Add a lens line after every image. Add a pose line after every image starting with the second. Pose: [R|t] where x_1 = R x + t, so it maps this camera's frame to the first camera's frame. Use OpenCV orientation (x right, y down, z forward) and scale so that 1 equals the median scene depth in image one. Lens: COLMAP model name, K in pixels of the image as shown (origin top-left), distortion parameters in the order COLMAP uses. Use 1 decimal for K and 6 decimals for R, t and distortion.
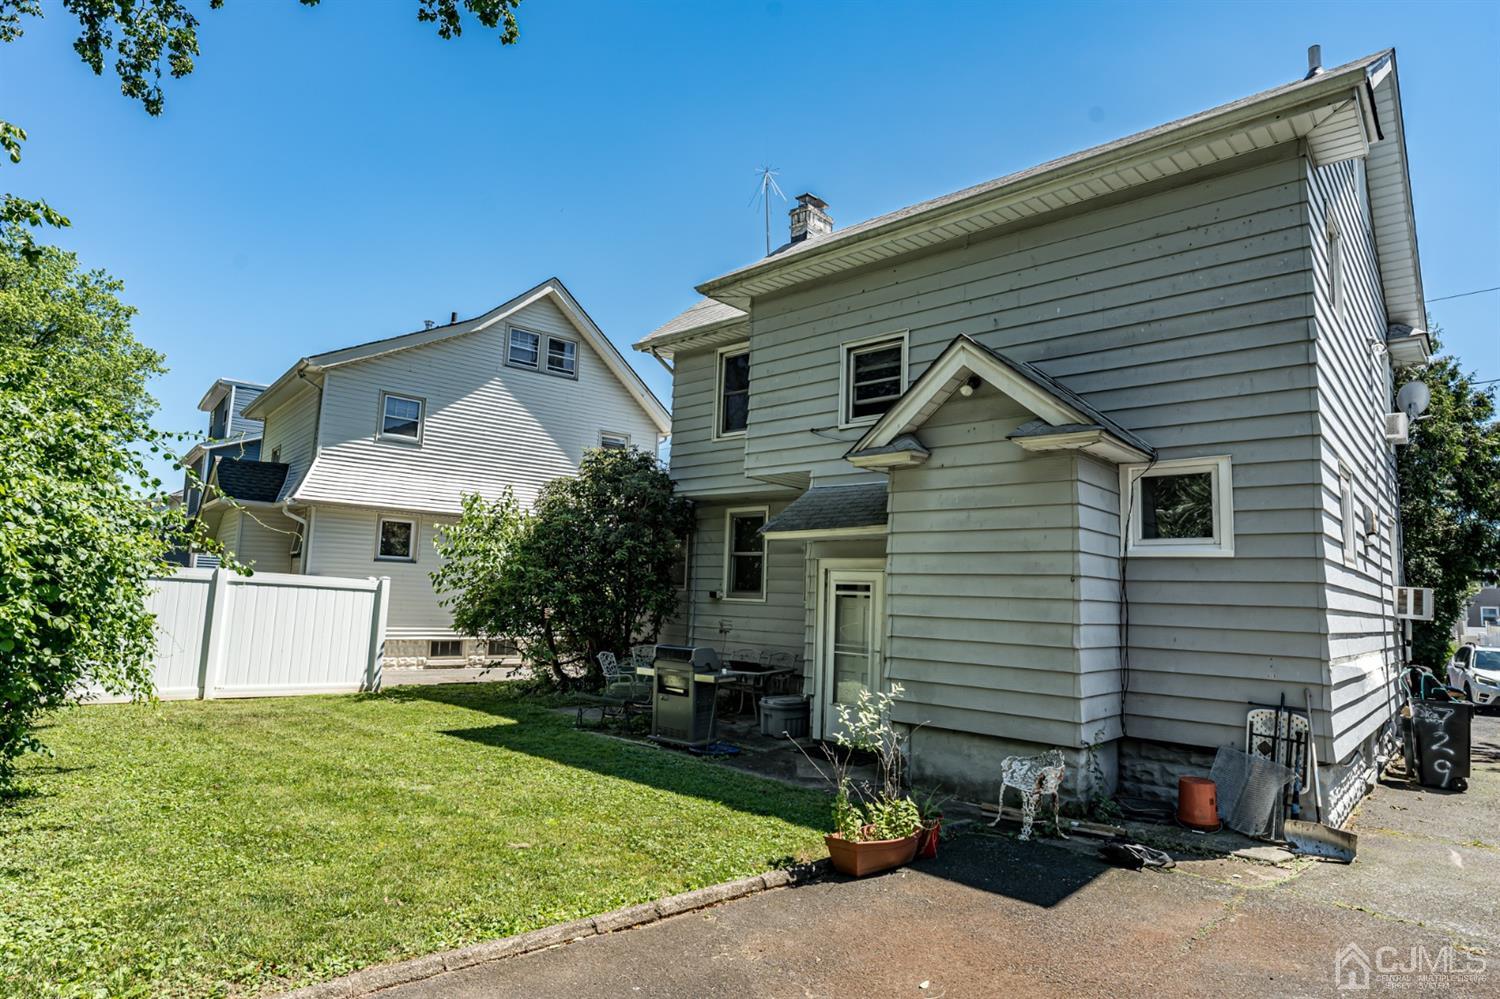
lens RADIAL K [[824.2, 0, 750.0], [0, 824.2, 499.5], [0, 0, 1]] dist [-0.003327, -0.000459]
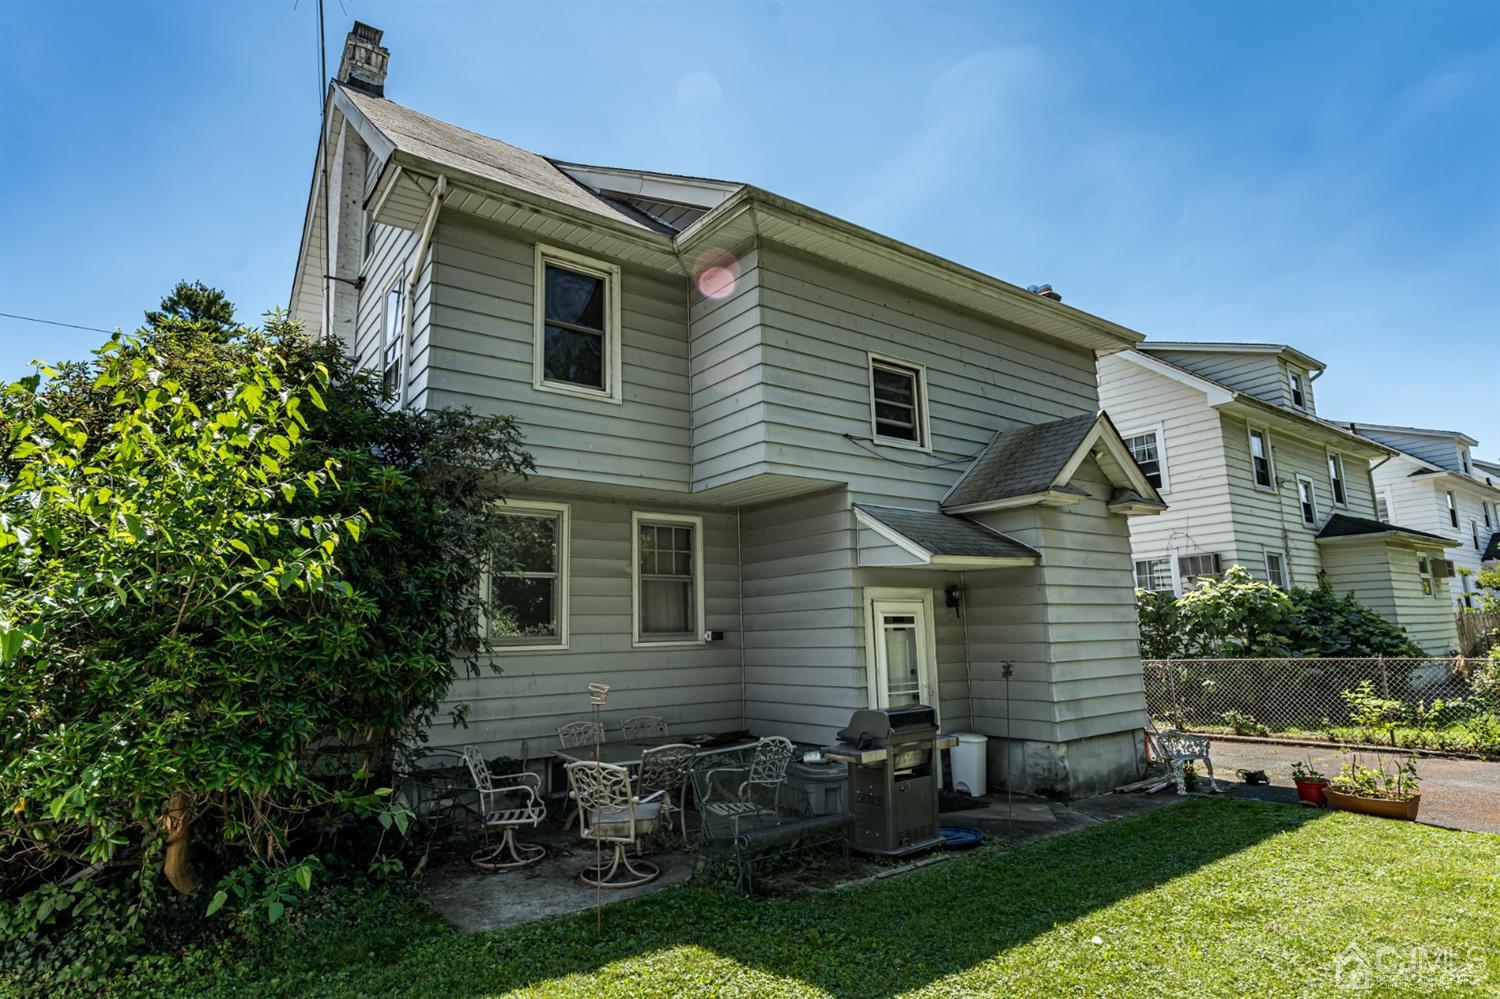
lens RADIAL K [[809.8, 0, 750.0], [0, 809.8, 499.5], [0, 0, 1]] dist [-0.000414, 0.000018]
pose [[0.203811, 0.119634, 0.971673, -0.800510], [-0.083916, 0.990988, -0.104410, 0.081960], [-0.975407, -0.060259, 0.212013, 0.974902]]
